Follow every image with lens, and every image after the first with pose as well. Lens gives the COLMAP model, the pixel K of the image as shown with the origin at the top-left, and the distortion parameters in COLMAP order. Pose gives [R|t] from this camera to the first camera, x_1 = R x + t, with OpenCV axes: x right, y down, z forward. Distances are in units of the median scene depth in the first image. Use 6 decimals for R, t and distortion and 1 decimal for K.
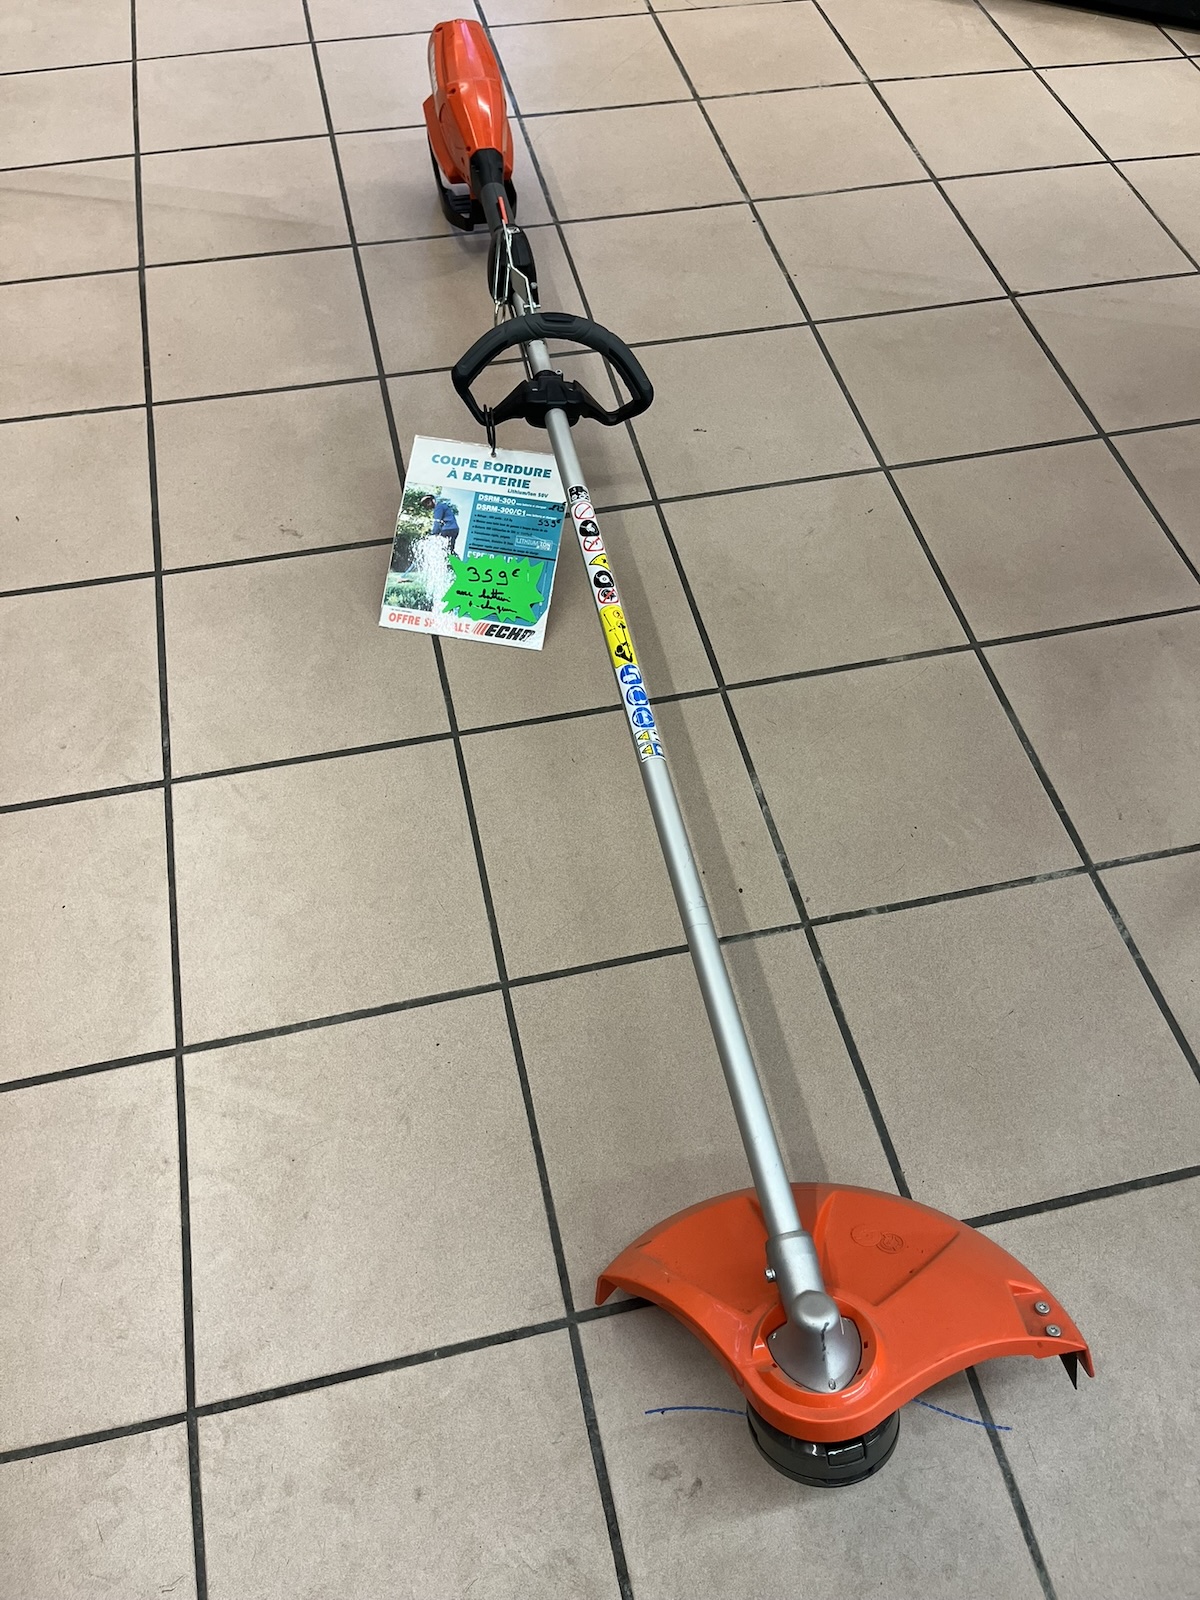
lens RADIAL K [[1193.5, 0, 594.2], [0, 1193.5, 831.1], [0, 0, 1]] dist [0.063078, -0.097377]
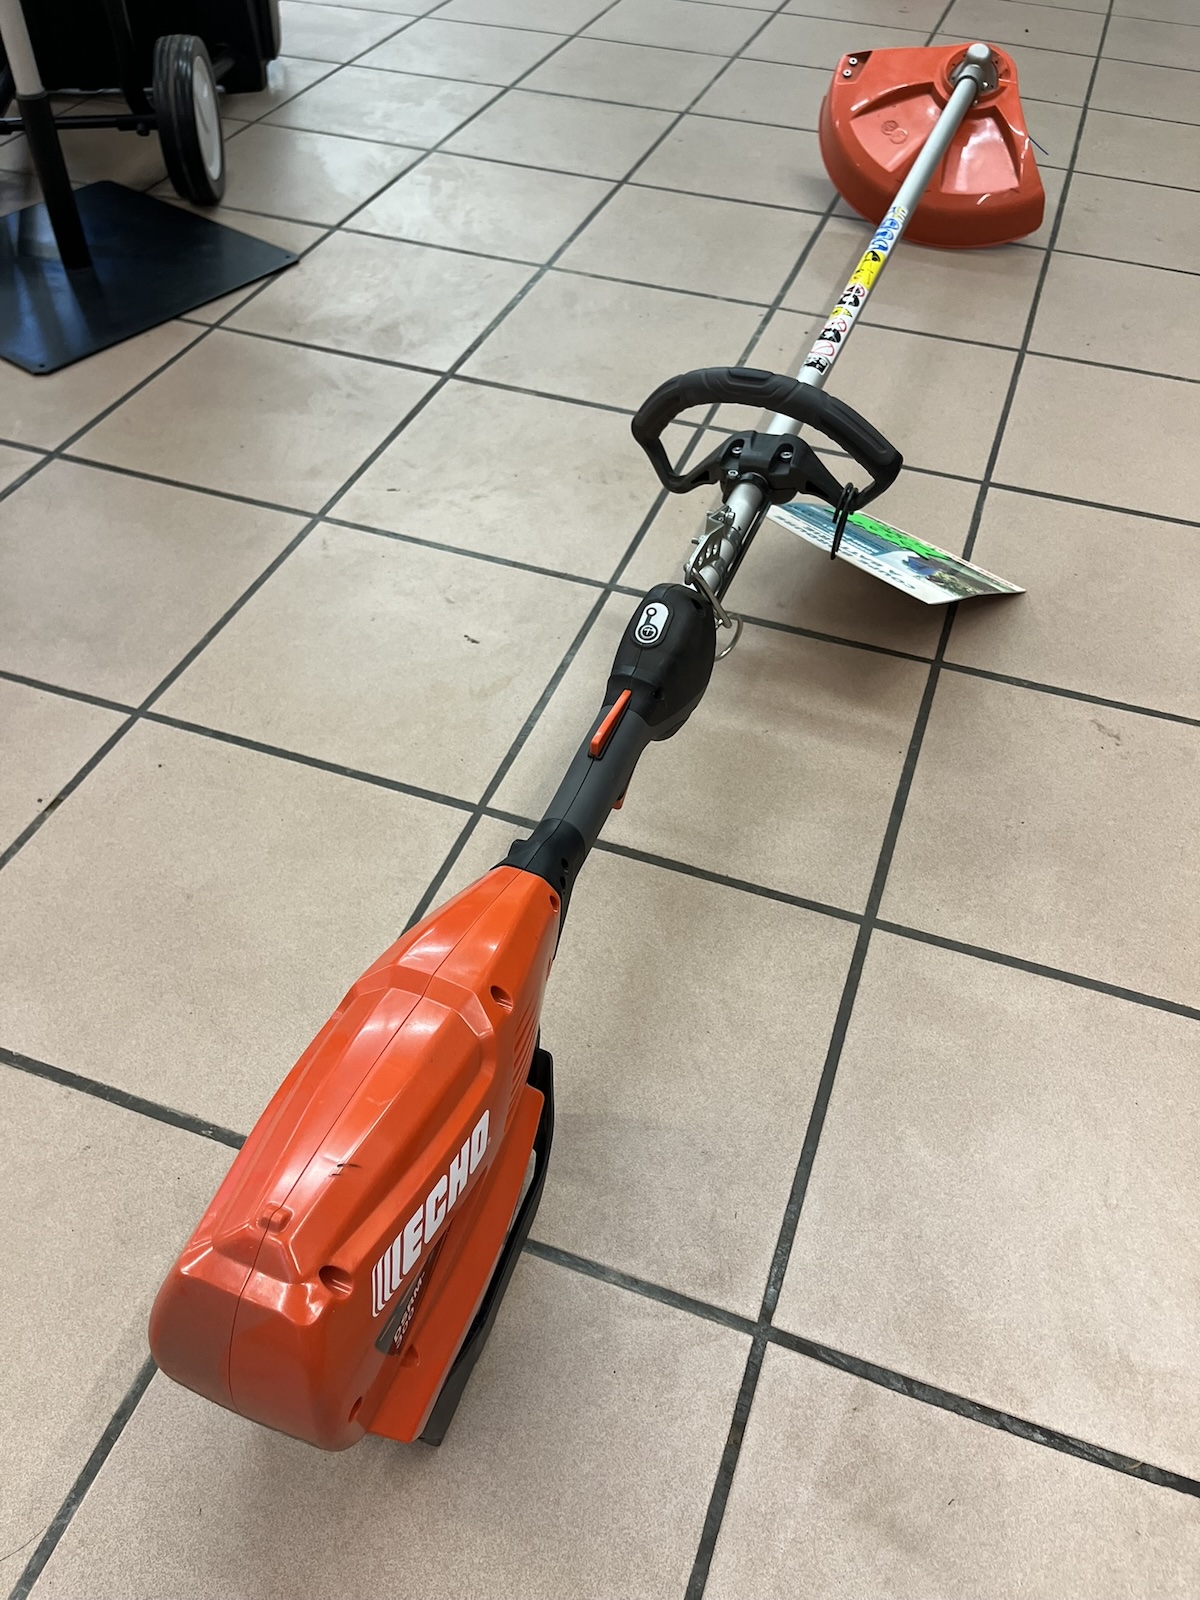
lens RADIAL K [[1193.5, 0, 594.2], [0, 1193.5, 831.1], [0, 0, 1]] dist [0.063078, -0.097377]
pose [[-0.841435, -0.426813, 0.331389, -0.275128], [0.435854, -0.173580, 0.883120, -1.053976], [-0.319405, 0.887525, 0.332084, 0.977169]]
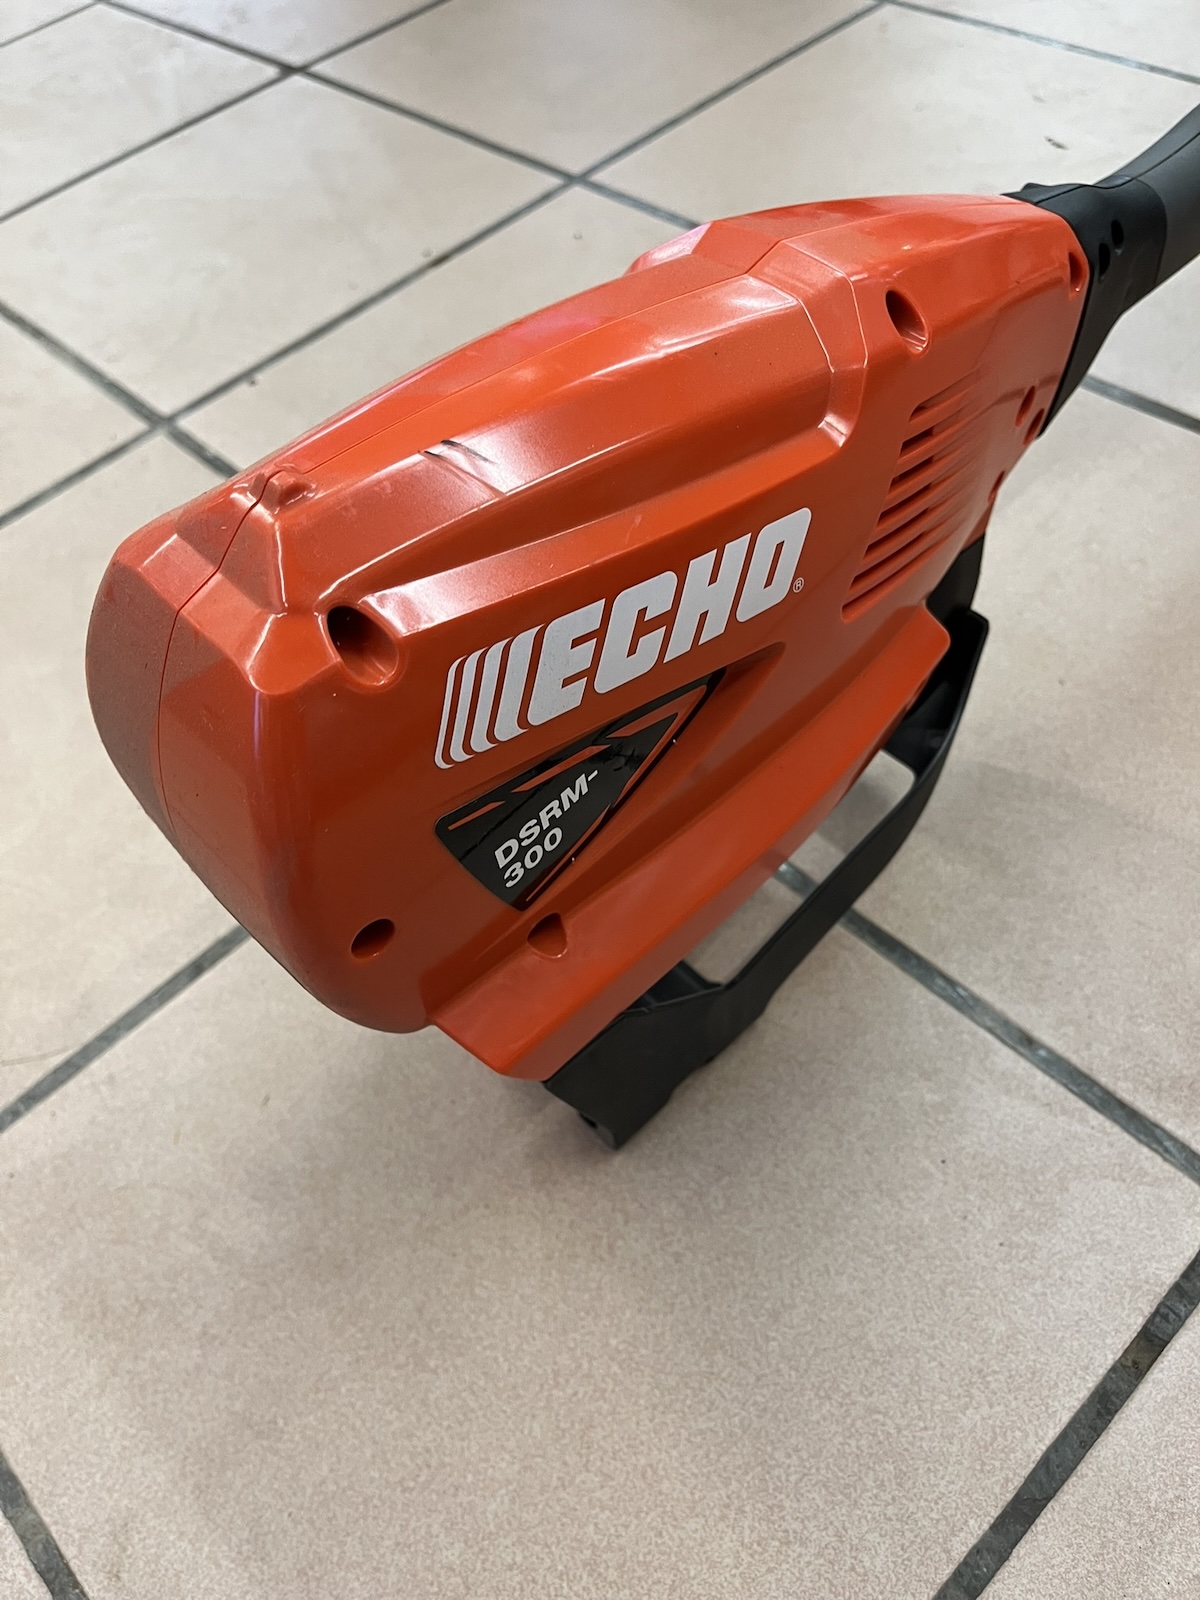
lens RADIAL K [[1193.5, 0, 594.2], [0, 1193.5, 831.1], [0, 0, 1]] dist [0.063078, -0.097377]
pose [[-0.514401, -0.662357, 0.544679, -0.272452], [0.783270, -0.104325, 0.612865, -0.884920], [-0.349112, 0.741889, 0.572469, 1.141348]]
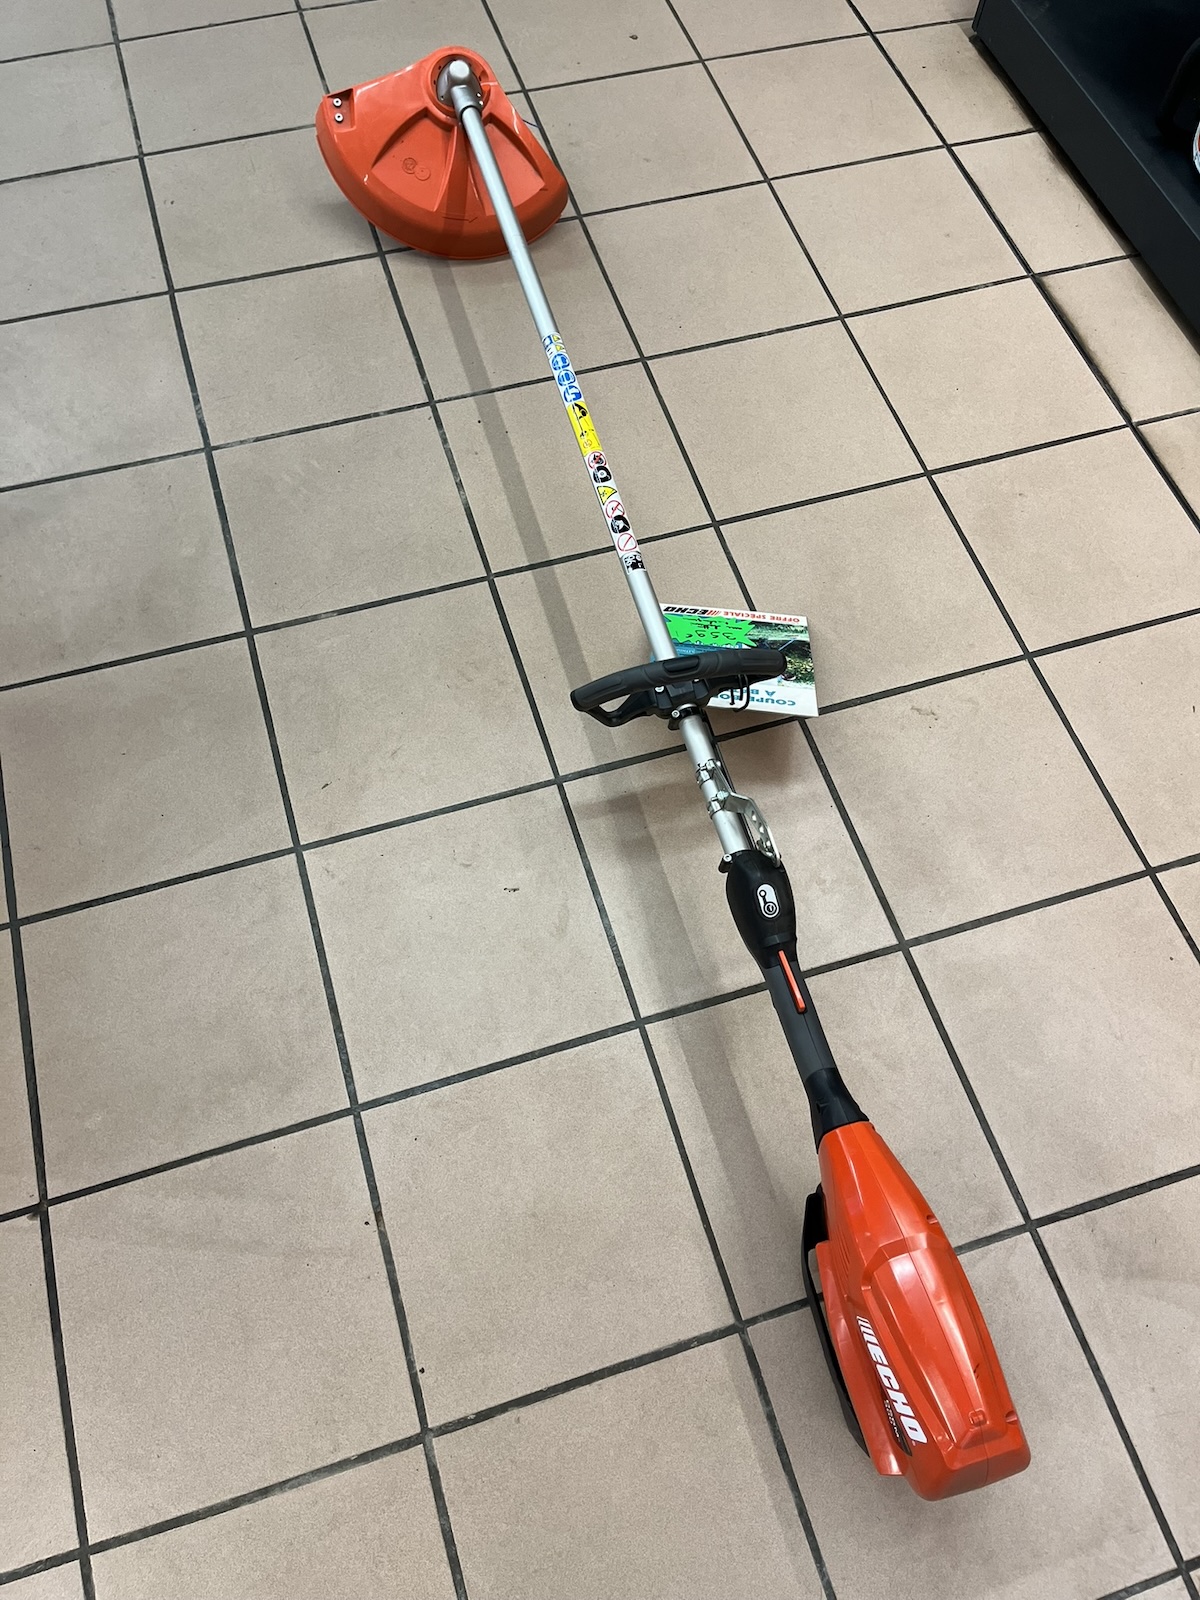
lens RADIAL K [[1228.4, 0, 606.3], [0, 1228.4, 805.0], [0, 0, 1]] dist [0.066859, -0.086793]
pose [[-0.995224, 0.050578, -0.083487, 0.104267], [-0.097606, -0.505137, 0.857502, -1.210579], [0.001198, 0.861556, 0.507662, 0.584746]]
